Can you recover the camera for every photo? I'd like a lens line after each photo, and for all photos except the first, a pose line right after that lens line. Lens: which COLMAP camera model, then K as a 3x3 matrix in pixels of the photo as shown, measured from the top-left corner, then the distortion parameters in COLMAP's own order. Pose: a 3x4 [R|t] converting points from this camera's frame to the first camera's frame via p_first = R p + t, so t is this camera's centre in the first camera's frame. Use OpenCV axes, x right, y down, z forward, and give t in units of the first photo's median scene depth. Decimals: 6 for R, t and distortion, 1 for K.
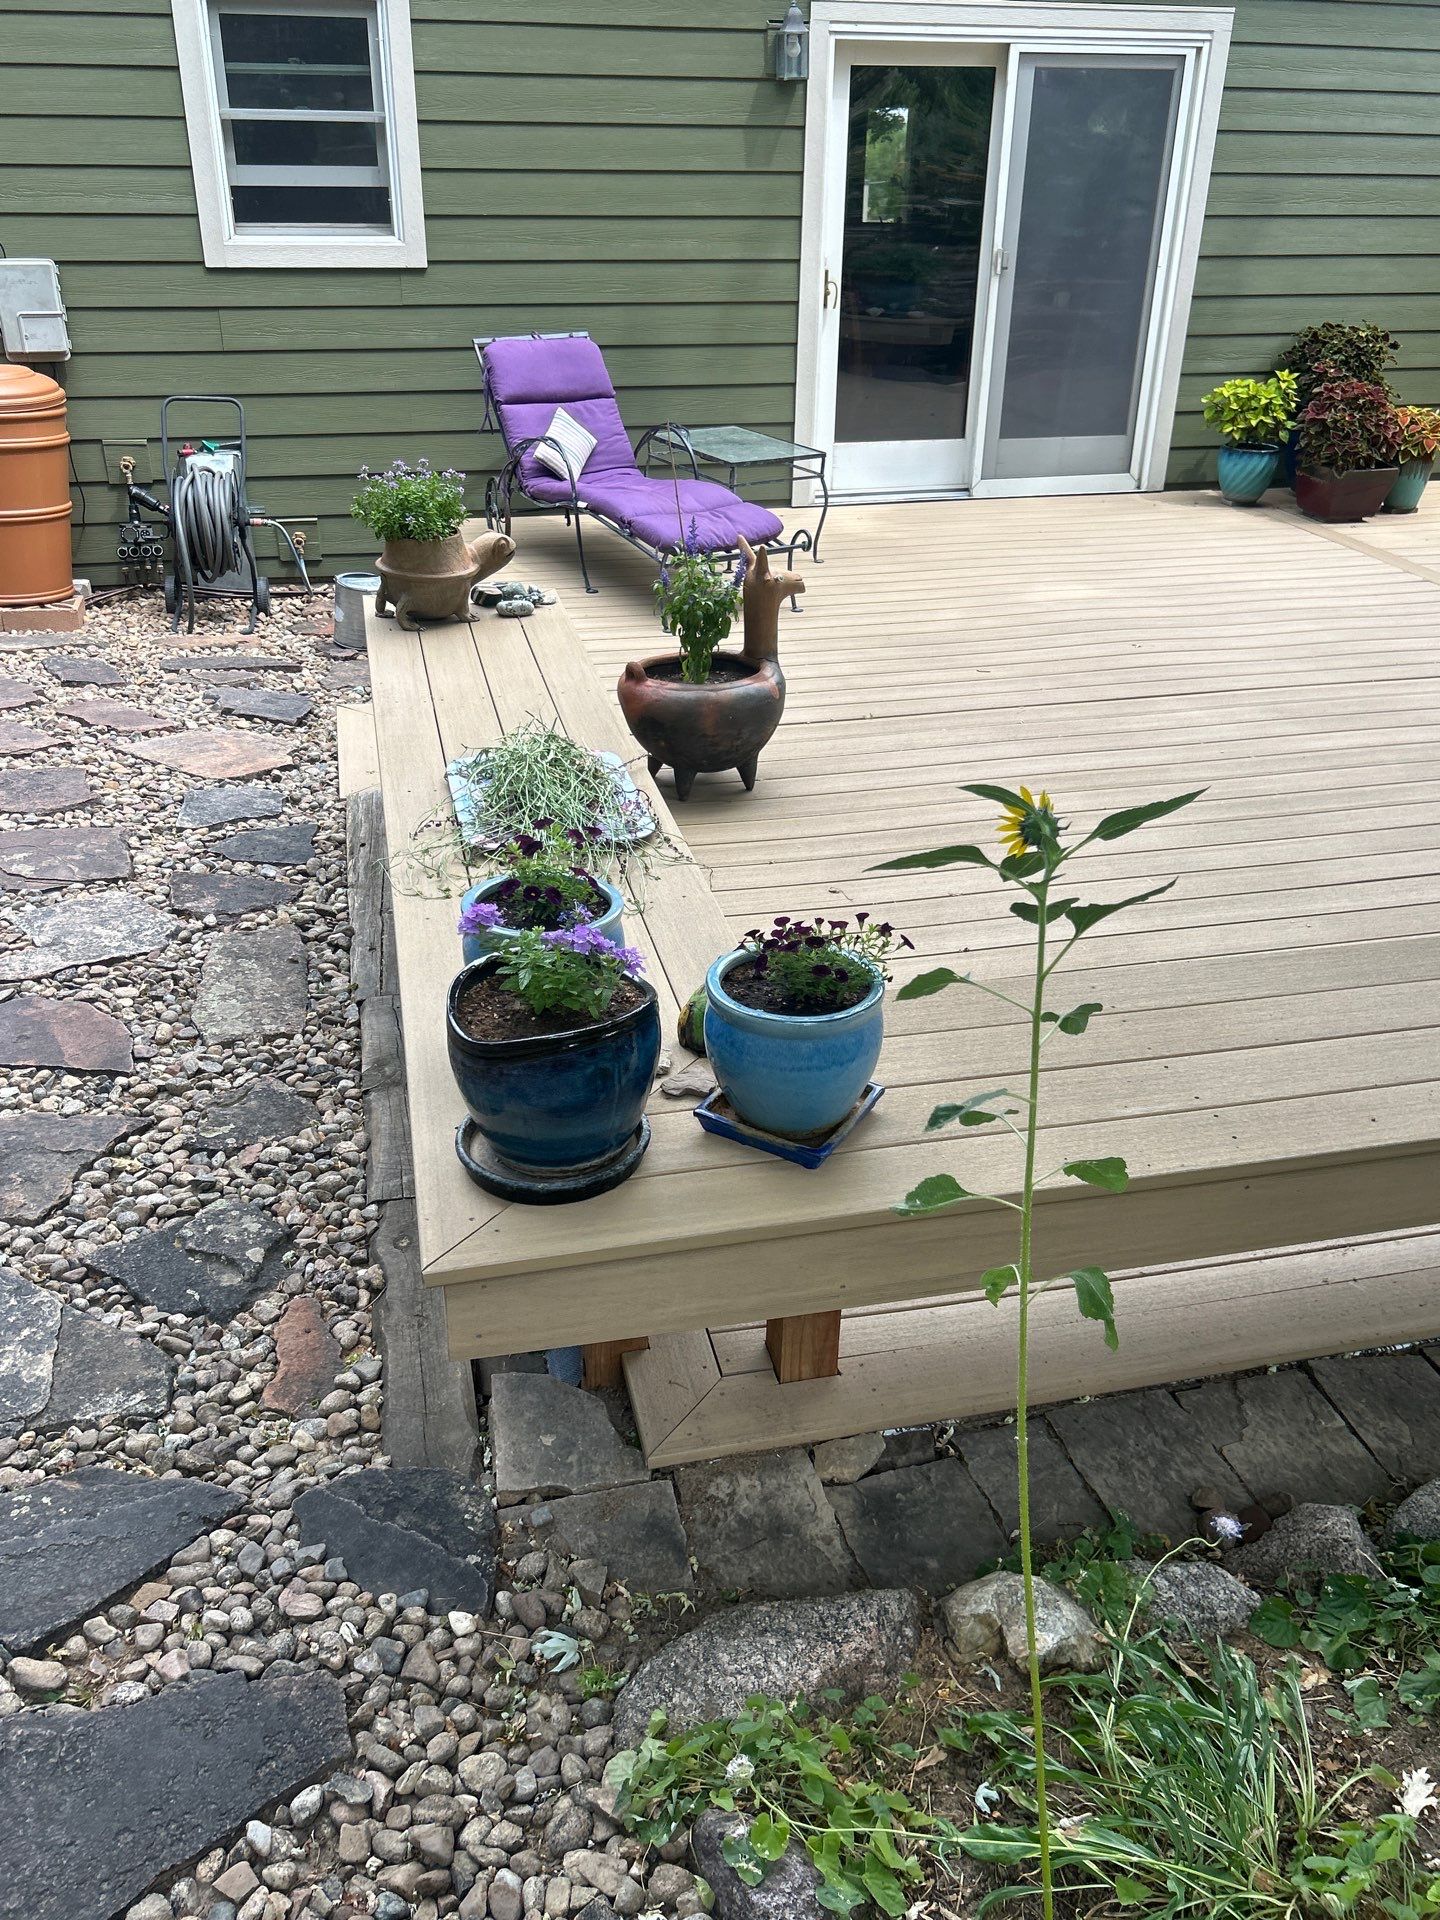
lens RADIAL K [[1561.2, 0, 702.7], [0, 1561.2, 980.2], [0, 0, 1]] dist [0.006814, 0.004750]
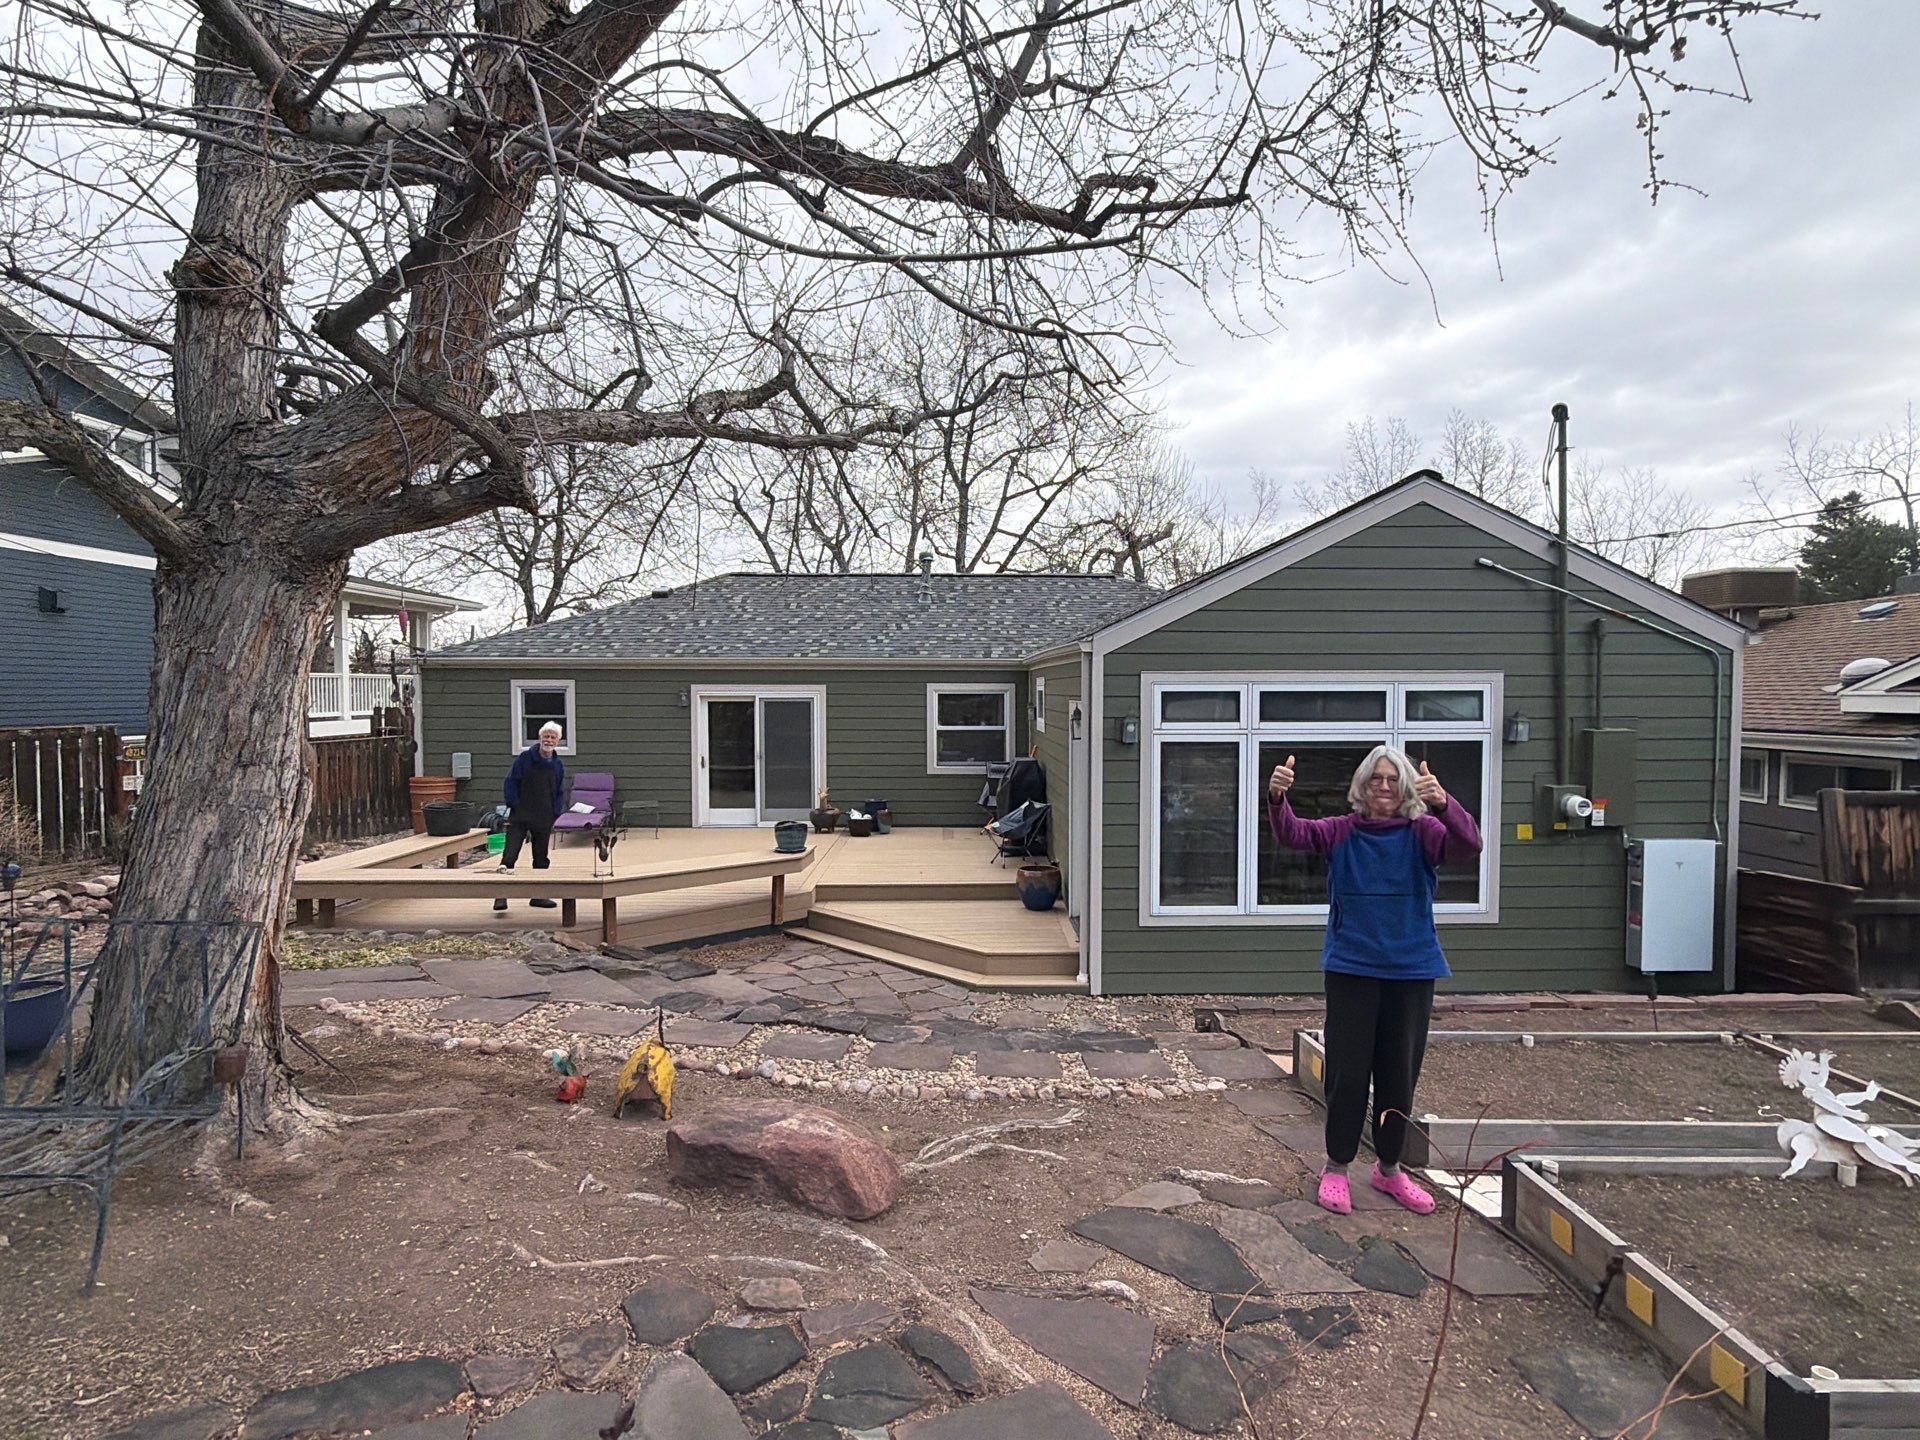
lens RADIAL K [[953.5, 0, 962.2], [0, 953.5, 726.1], [0, 0, 1]] dist [-0.000037, -0.000101]
pose [[0.979190, -0.001480, -0.202940, 1.043031], [-0.088501, 0.896769, -0.433558, 0.303136], [0.182632, 0.442496, 0.877976, -0.675964]]
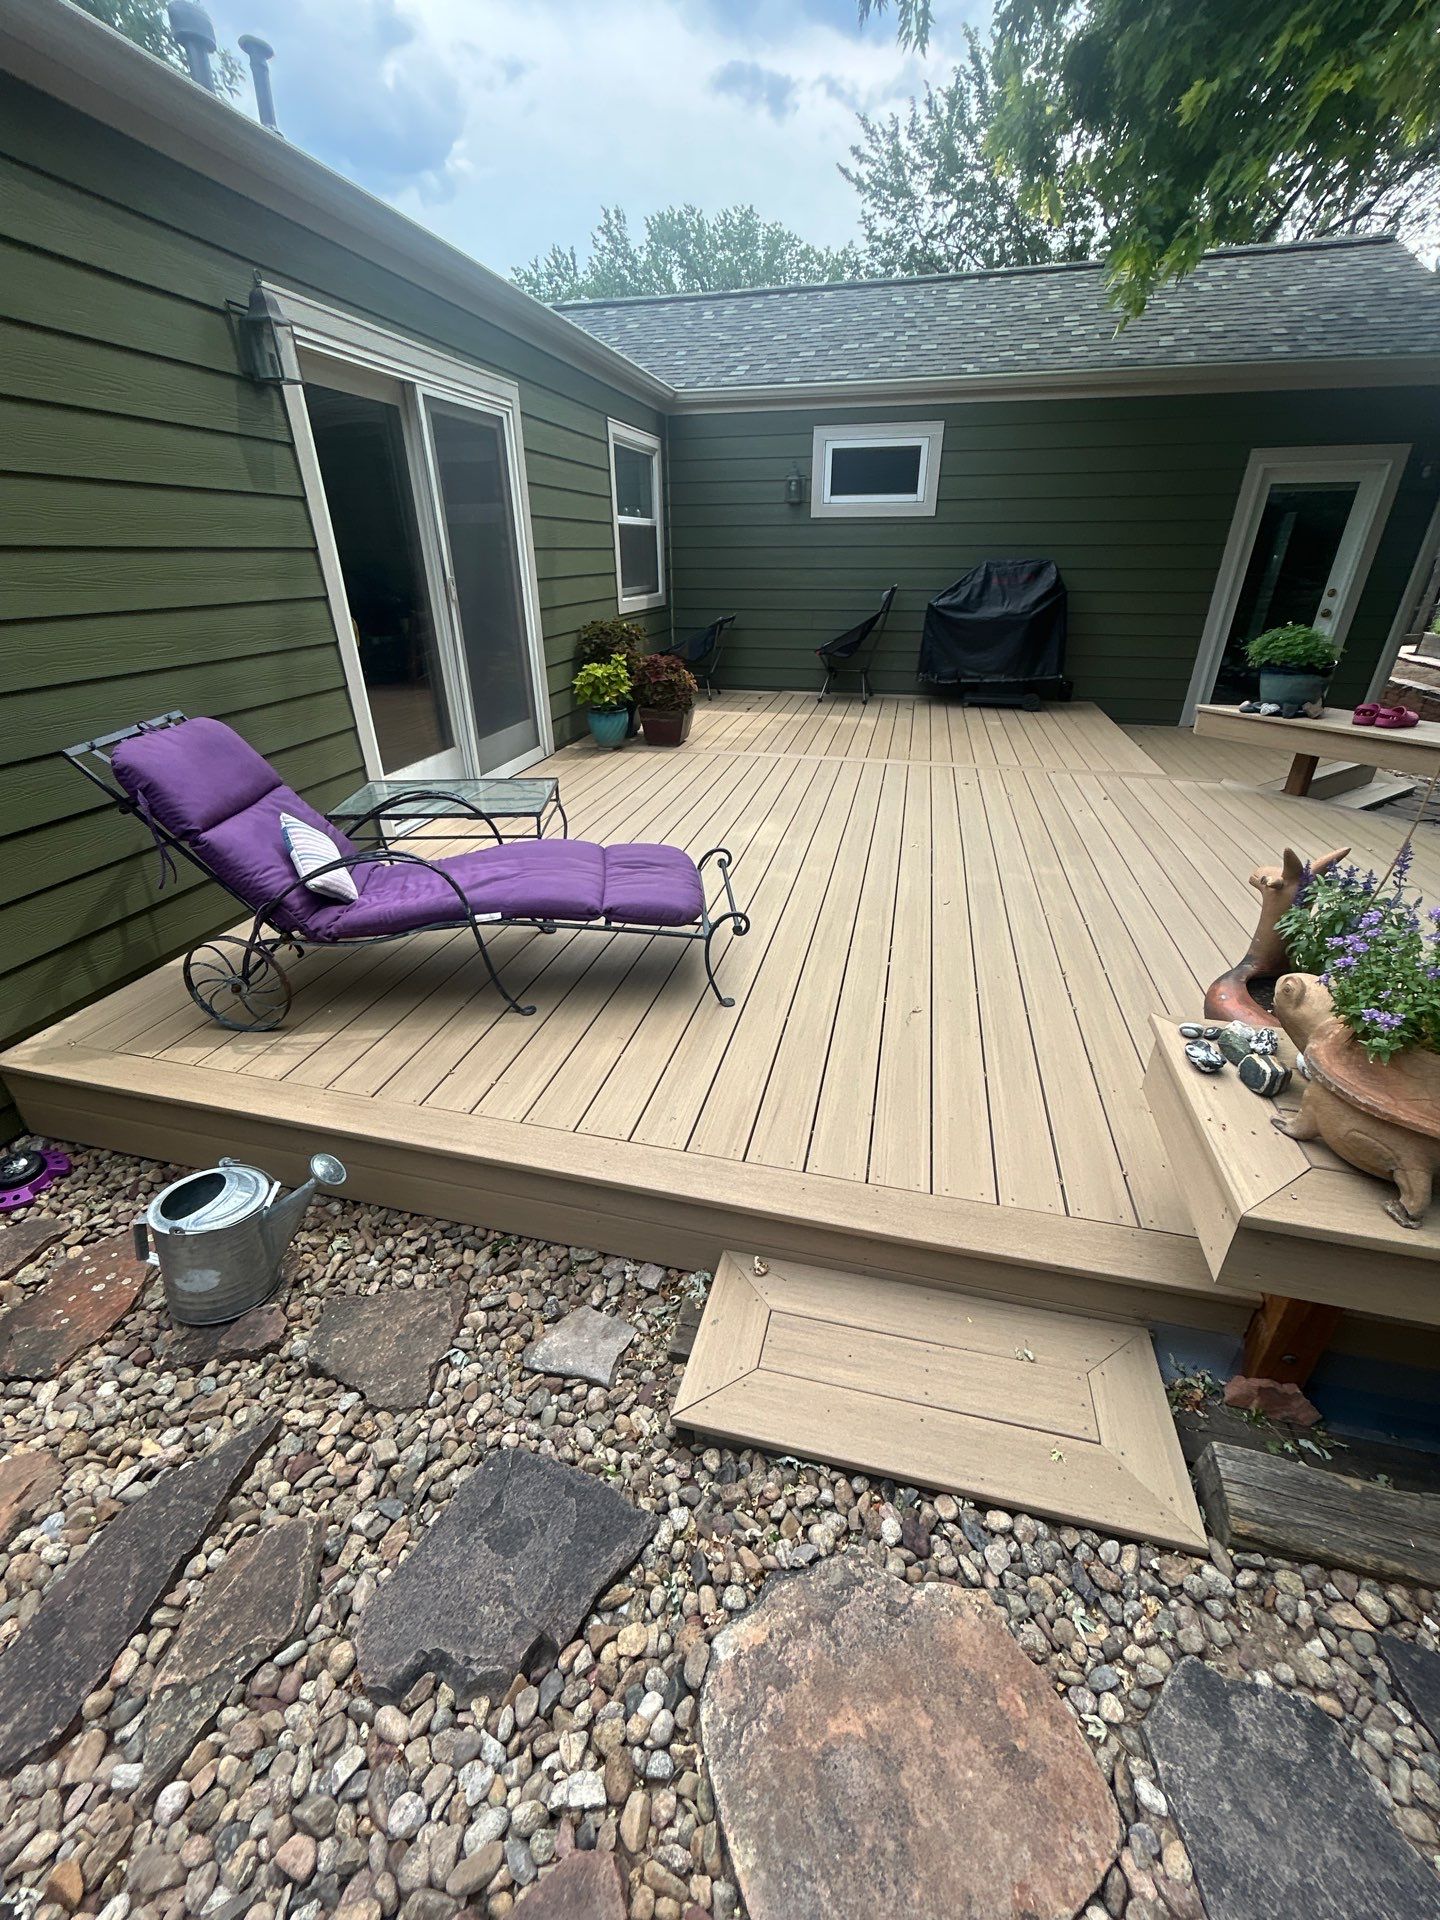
lens RADIAL K [[775.0, 0, 720.0], [0, 775.0, 960.0], [0, 0, 1]] dist [-0.002369, 0.000360]
pose [[0.445481, -0.429975, 0.785282, -0.290181], [0.433418, 0.871065, 0.231072, -0.289509], [-0.783387, 0.237417, 0.574402, 0.630572]]
